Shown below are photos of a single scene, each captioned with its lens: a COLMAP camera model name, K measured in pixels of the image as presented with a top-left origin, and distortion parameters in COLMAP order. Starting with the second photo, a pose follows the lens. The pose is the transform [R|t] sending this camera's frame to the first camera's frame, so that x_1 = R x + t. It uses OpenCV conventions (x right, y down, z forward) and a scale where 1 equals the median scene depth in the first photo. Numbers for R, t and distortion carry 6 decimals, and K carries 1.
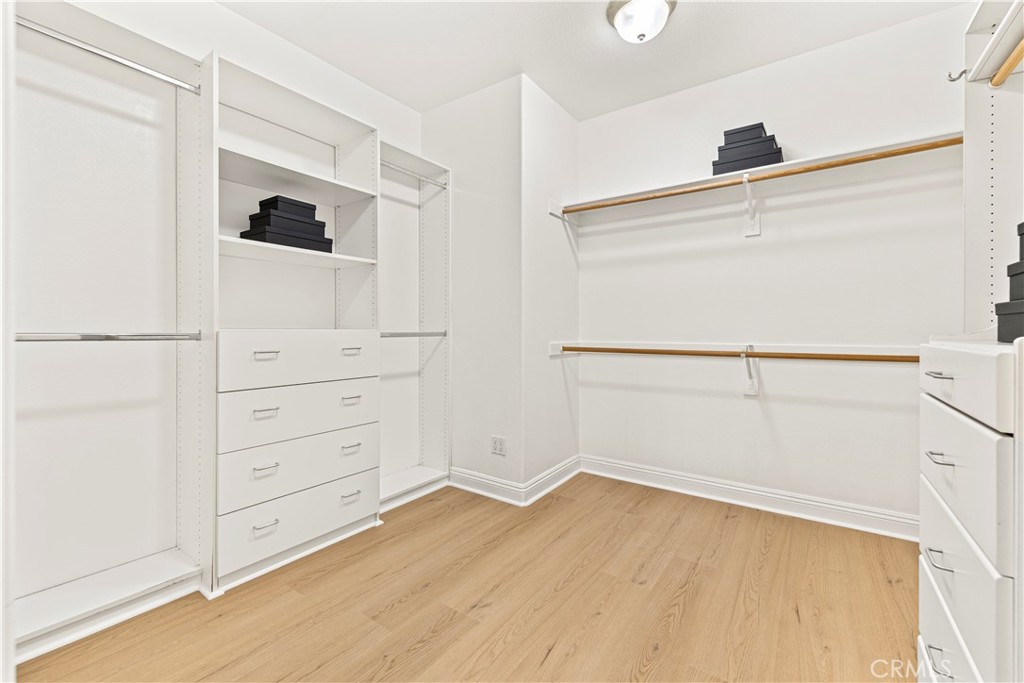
lens RADIAL K [[429.1, 0, 514.2], [0, 429.1, 332.0], [0, 0, 1]] dist [0.000701, -0.000354]
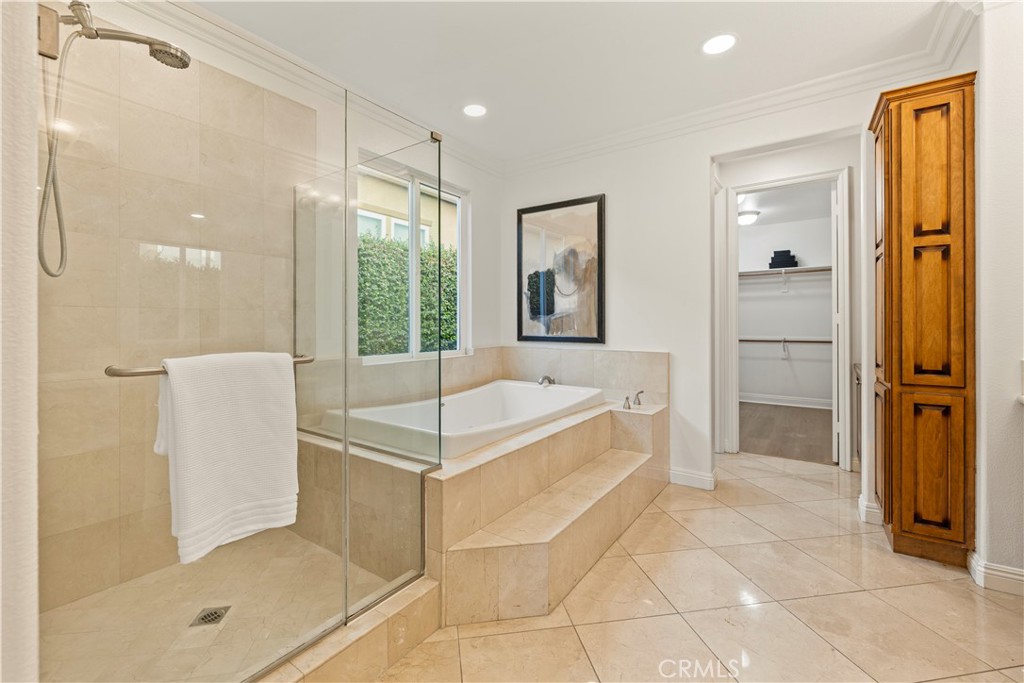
lens RADIAL K [[429.1, 0, 526.4], [0, 429.1, 327.1], [0, 0, 1]] dist [0.000701, -0.000354]
pose [[0.999862, -0.005155, 0.015765, -0.970608], [0.005255, 0.999967, -0.006267, -0.021698], [-0.015732, 0.006349, 0.999856, -1.438872]]
